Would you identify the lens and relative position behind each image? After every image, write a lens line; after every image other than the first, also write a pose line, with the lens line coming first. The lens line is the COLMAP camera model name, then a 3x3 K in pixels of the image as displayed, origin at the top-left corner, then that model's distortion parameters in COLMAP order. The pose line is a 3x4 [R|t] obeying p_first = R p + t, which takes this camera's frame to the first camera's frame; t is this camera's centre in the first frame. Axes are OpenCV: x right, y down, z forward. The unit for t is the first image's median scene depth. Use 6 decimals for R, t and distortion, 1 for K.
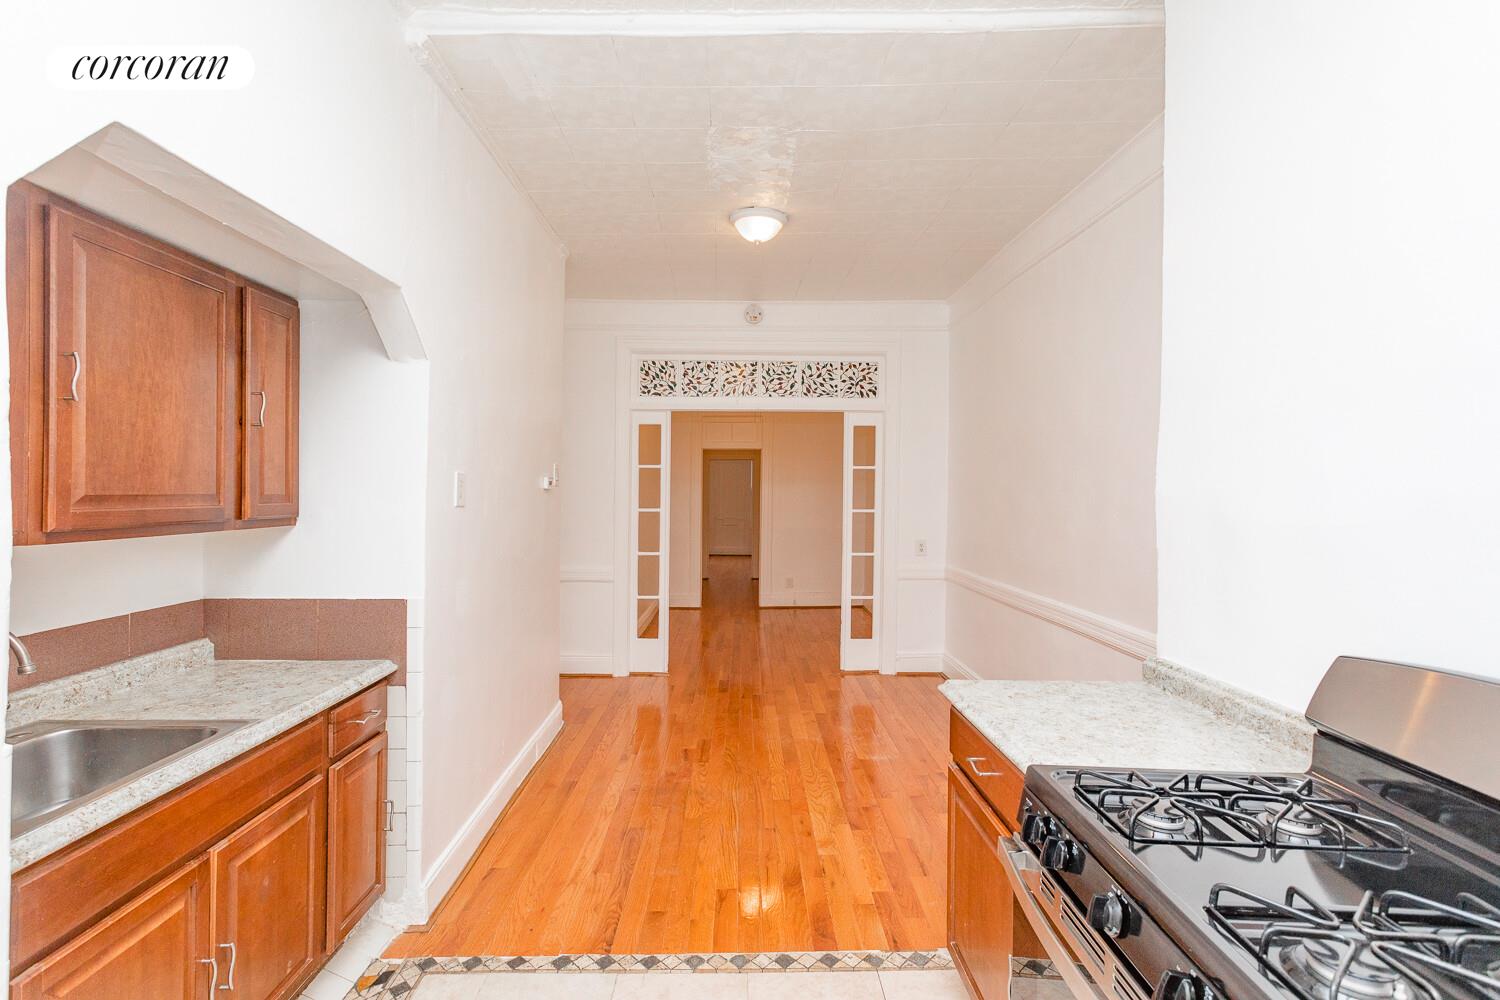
lens RADIAL K [[711.1, 0, 750.0], [0, 711.1, 500.0], [0, 0, 1]] dist [0.003330, 0.000781]
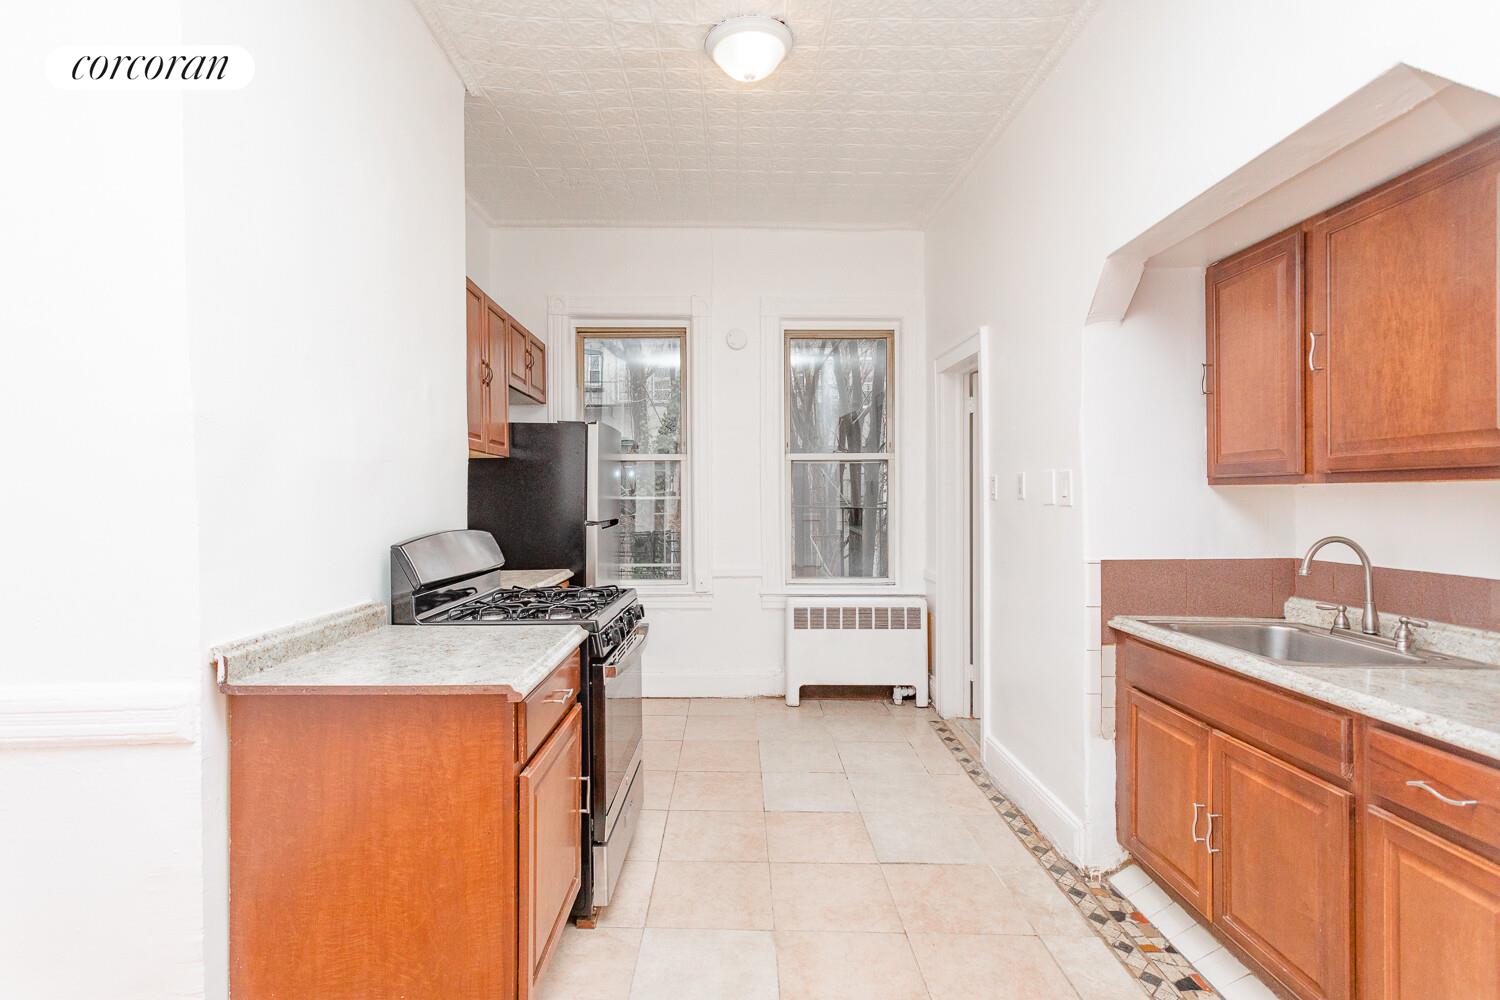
lens RADIAL K [[711.1, 0, 750.0], [0, 711.1, 500.0], [0, 0, 1]] dist [0.003330, 0.000781]
pose [[-0.999954, -0.006741, -0.006883, 0.054898], [-0.006827, 0.999898, 0.012524, 0.071525], [0.006798, 0.012571, -0.999898, 1.964455]]
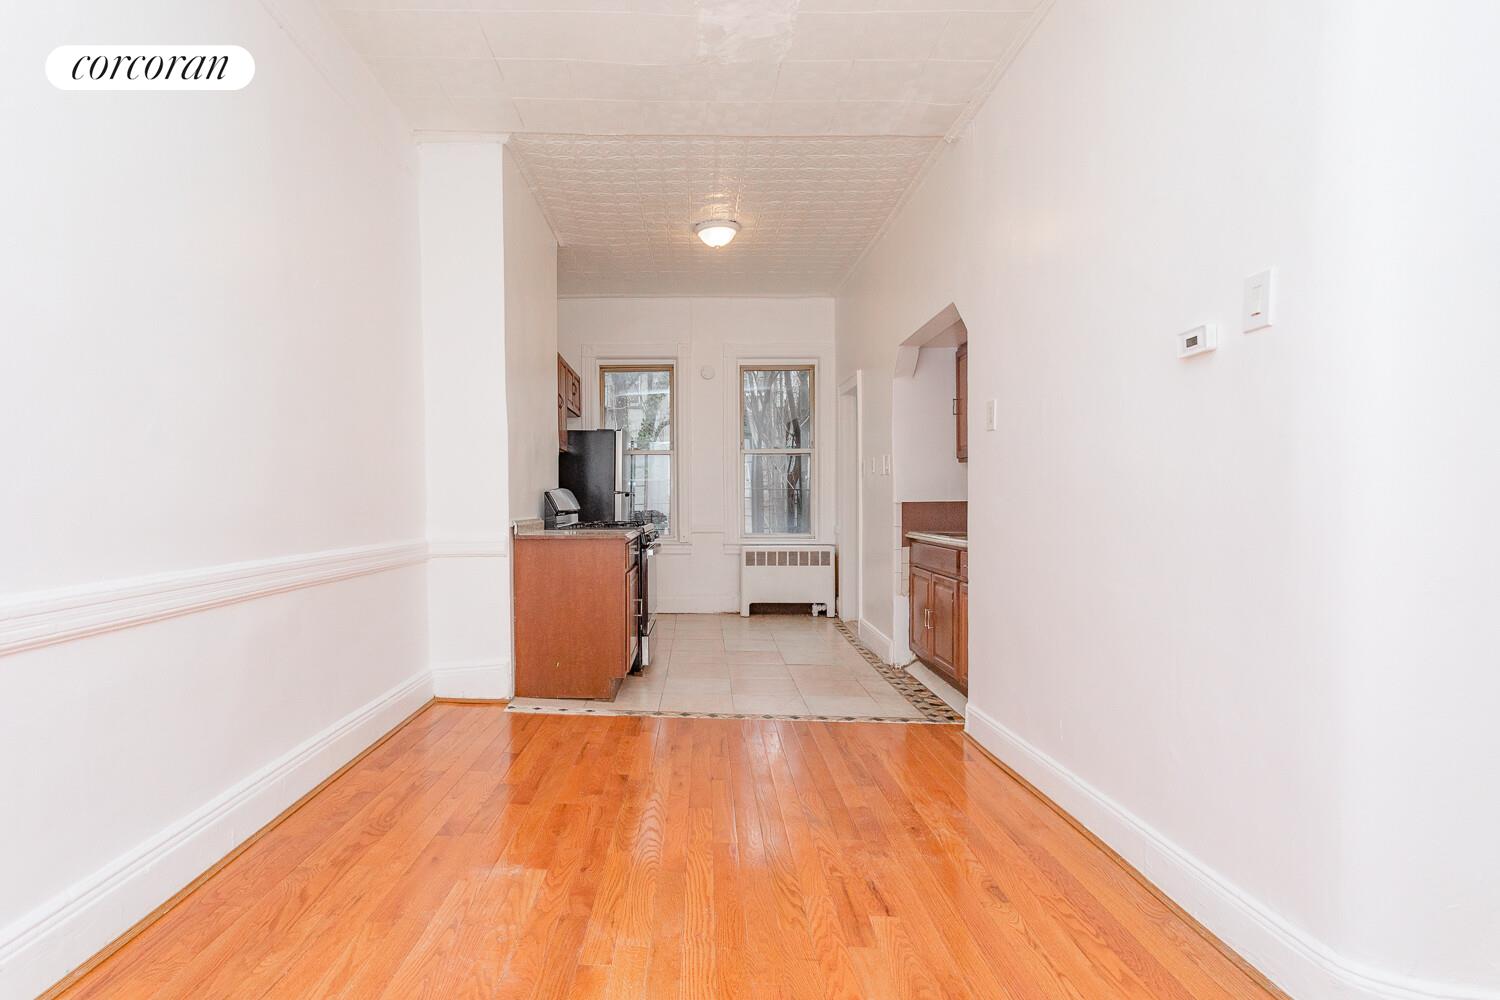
lens RADIAL K [[729.9, 0, 680.0], [0, 729.9, 522.6], [0, 0, 1]] dist [0.000504, 0.000174]
pose [[-0.999179, -0.006337, 0.040020, 0.072404], [-0.004733, 0.999186, 0.040070, 0.161802], [-0.040241, 0.039847, -0.998395, 3.186065]]
